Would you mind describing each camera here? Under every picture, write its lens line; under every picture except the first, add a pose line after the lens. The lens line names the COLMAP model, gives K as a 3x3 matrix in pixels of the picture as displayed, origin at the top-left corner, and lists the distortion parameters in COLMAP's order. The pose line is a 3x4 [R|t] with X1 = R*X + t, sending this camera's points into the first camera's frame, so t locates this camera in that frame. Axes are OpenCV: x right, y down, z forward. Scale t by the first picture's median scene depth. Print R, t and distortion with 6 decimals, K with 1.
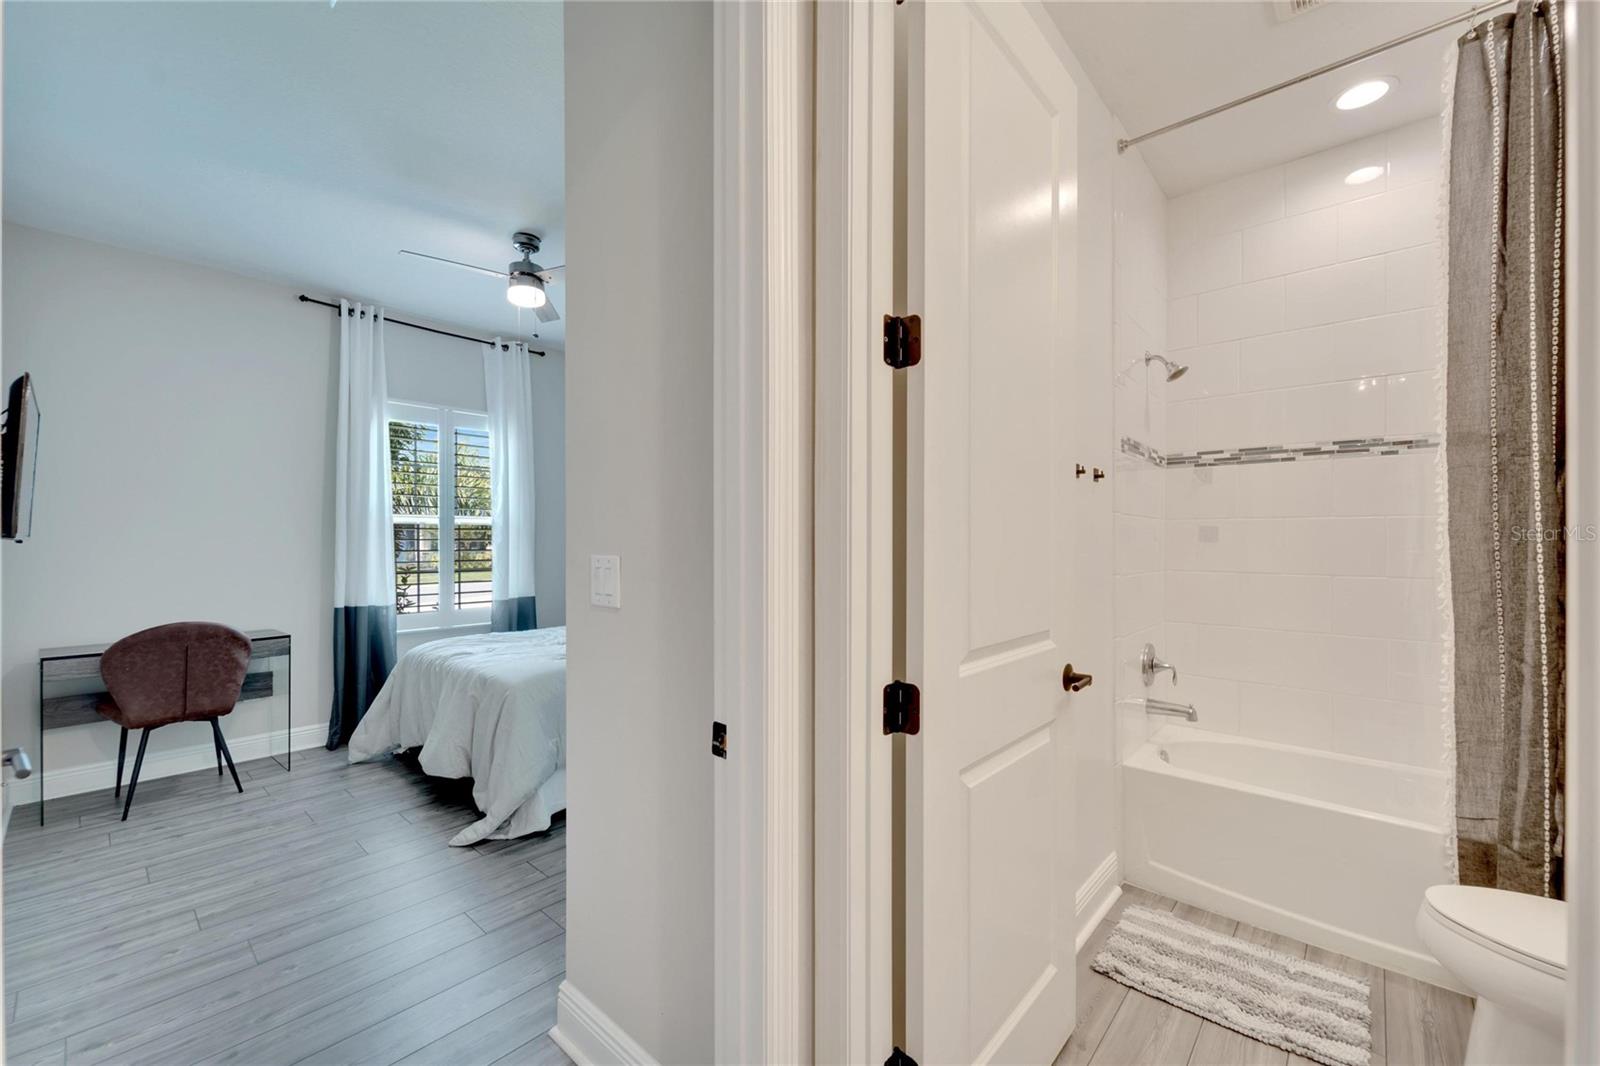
lens RADIAL K [[651.0, 0, 793.5], [0, 651.0, 550.2], [0, 0, 1]] dist [-0.000825, -0.000807]
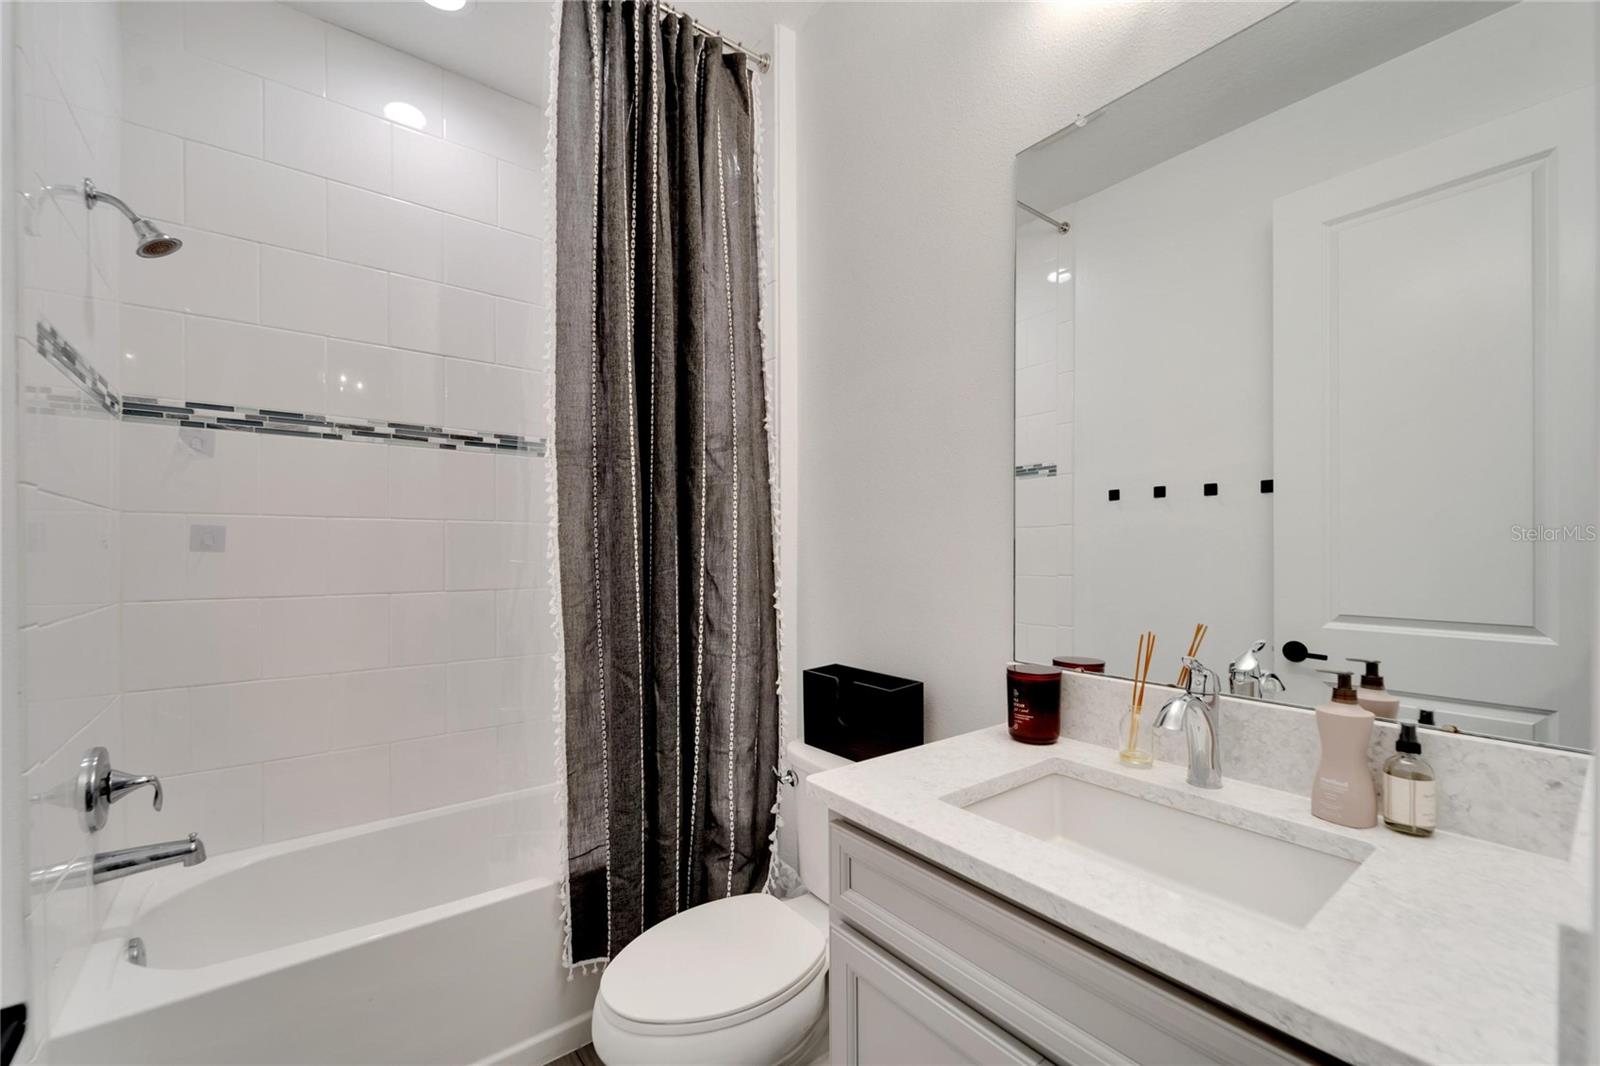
lens RADIAL K [[651.0, 0, 793.5], [0, 651.0, 550.2], [0, 0, 1]] dist [-0.000825, -0.000807]
pose [[0.180266, -0.001608, 0.983617, 0.196017], [0.016955, 0.999855, -0.001473, -0.004924], [-0.983472, 0.016943, 0.180267, 0.510905]]
